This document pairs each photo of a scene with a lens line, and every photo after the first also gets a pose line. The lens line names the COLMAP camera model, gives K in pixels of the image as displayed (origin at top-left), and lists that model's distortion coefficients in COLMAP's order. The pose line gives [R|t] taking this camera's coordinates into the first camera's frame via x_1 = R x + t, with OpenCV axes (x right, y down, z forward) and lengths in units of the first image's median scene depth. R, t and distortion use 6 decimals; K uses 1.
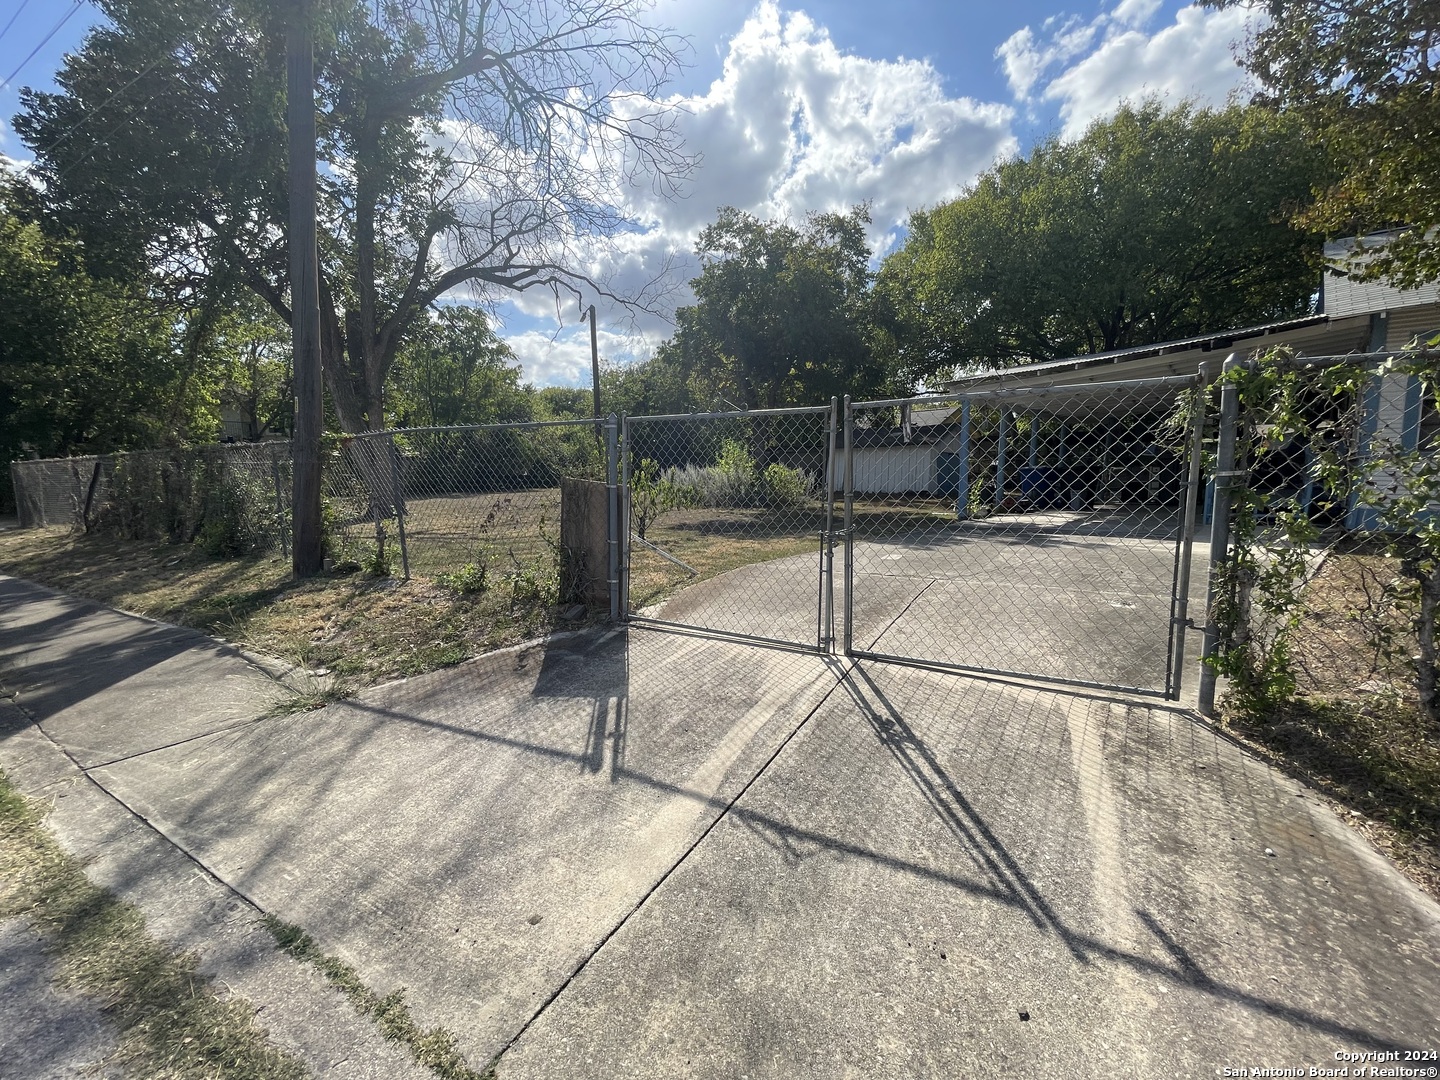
lens RADIAL K [[579.5, 0, 719.0], [0, 579.5, 538.9], [0, 0, 1]] dist [0.000224, 0.000006]
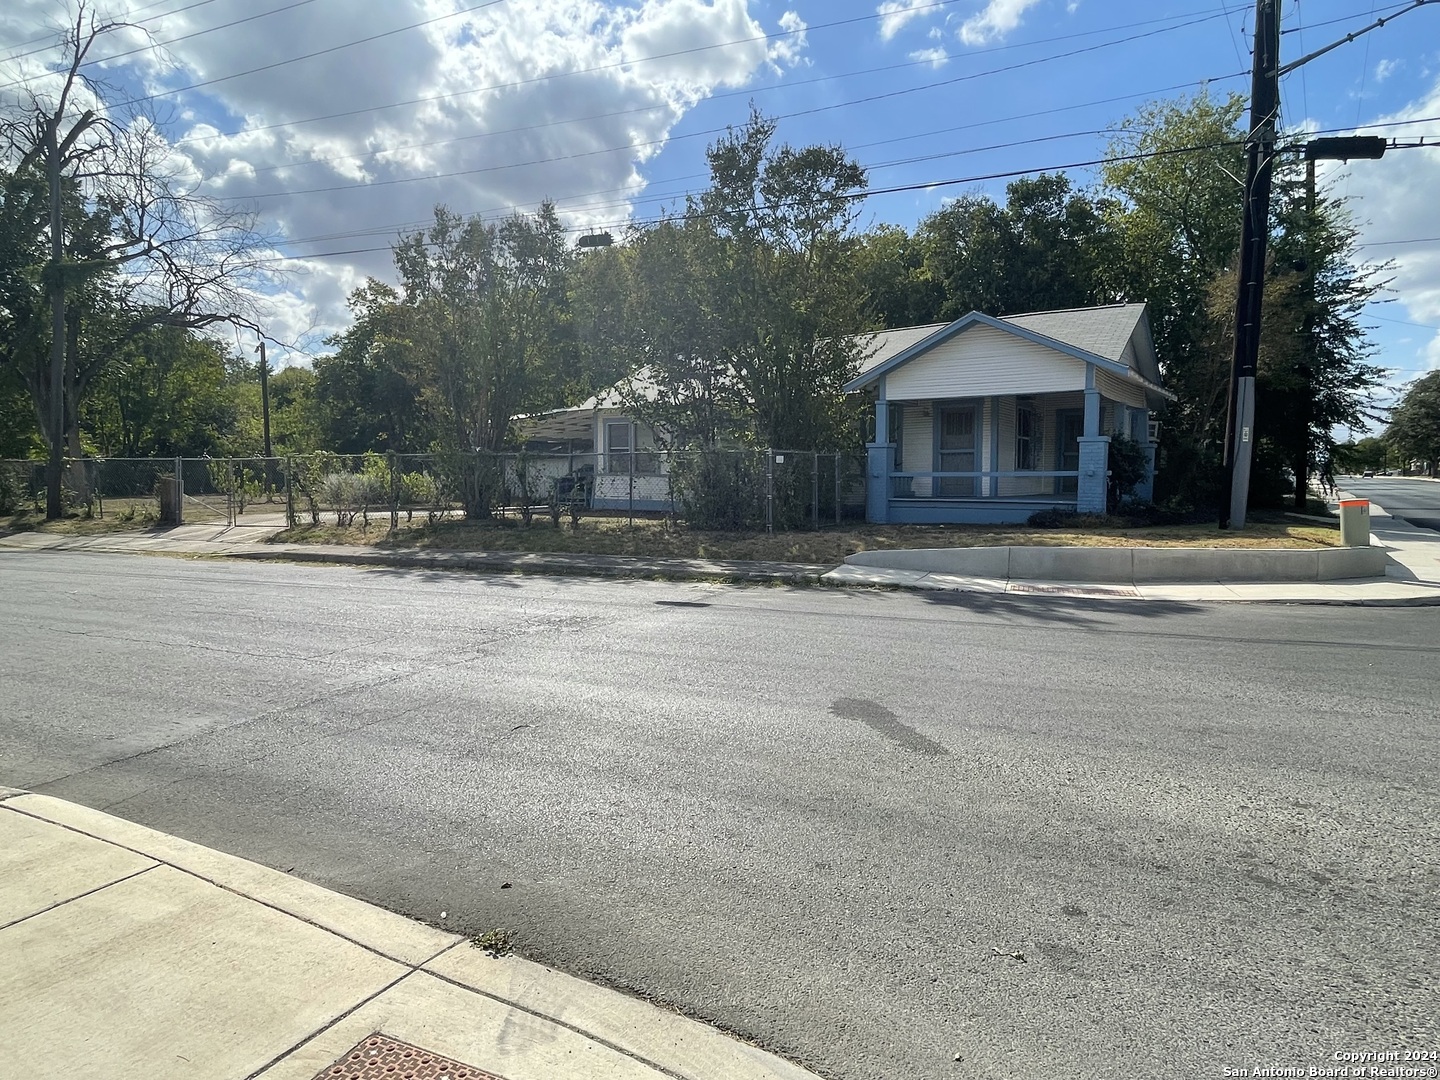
lens RADIAL K [[835.6, 0, 721.0], [0, 835.6, 538.8], [0, 0, 1]] dist [0.000817, 0.000203]
pose [[0.987040, -0.002455, 0.160455, 0.730246], [0.009514, 0.999019, -0.043238, 0.163591], [-0.160191, 0.044204, 0.986096, -1.431849]]
